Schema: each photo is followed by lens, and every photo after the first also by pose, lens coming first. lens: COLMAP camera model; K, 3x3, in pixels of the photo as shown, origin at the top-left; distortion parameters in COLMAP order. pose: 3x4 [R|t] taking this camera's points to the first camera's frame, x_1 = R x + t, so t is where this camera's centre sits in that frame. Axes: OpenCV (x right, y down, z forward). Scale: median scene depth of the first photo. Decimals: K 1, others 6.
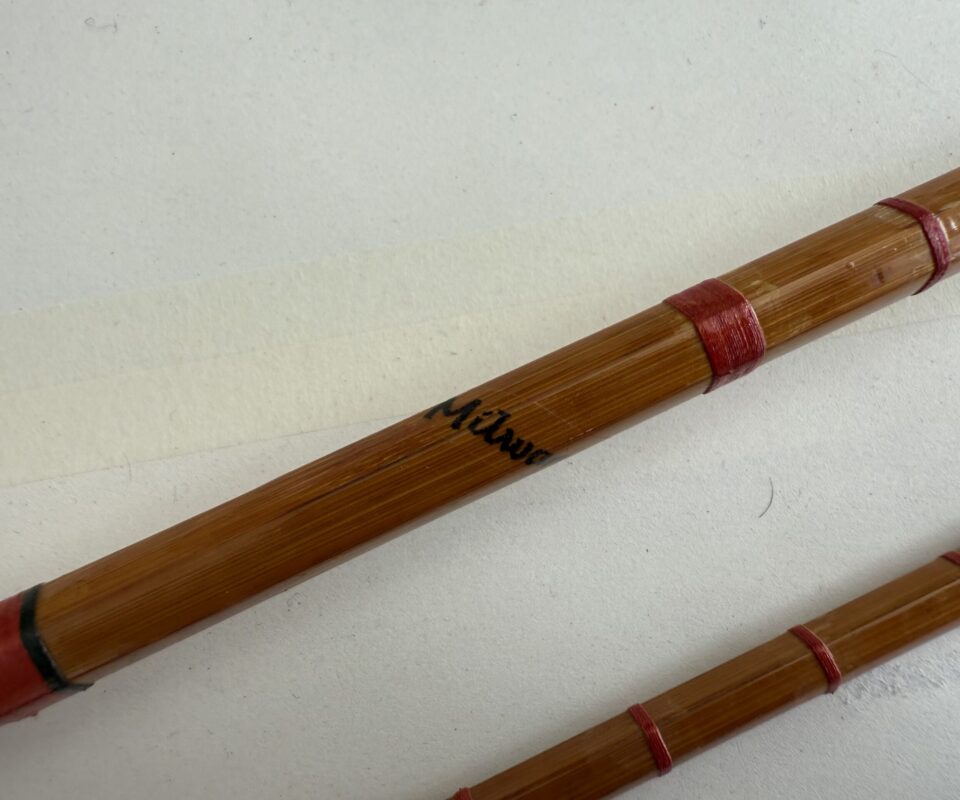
lens RADIAL K [[915.4, 0, 480.0], [0, 915.4, 400.0], [0, 0, 1]] dist [-0.012052, 0.013692]
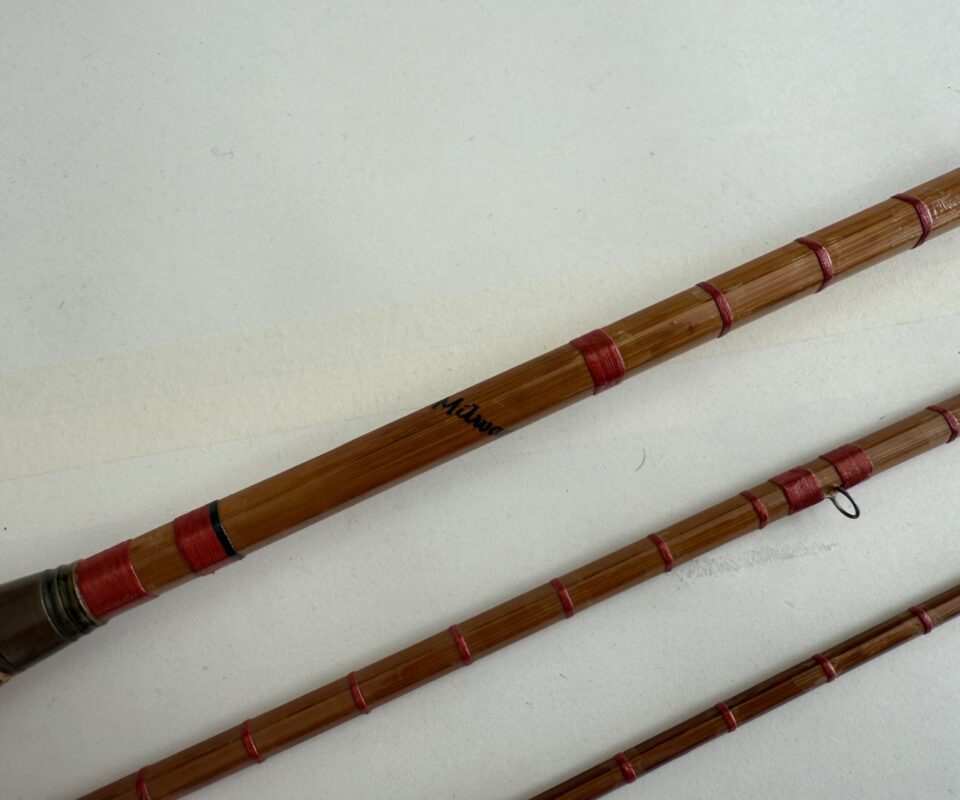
lens RADIAL K [[915.4, 0, 480.0], [0, 915.4, 400.0], [0, 0, 1]] dist [-0.012052, 0.013692]
pose [[0.999942, 0.004451, -0.009780, 0.041437], [-0.004432, 0.999988, 0.001927, -0.000491], [0.009788, -0.001883, 0.999950, -0.635145]]
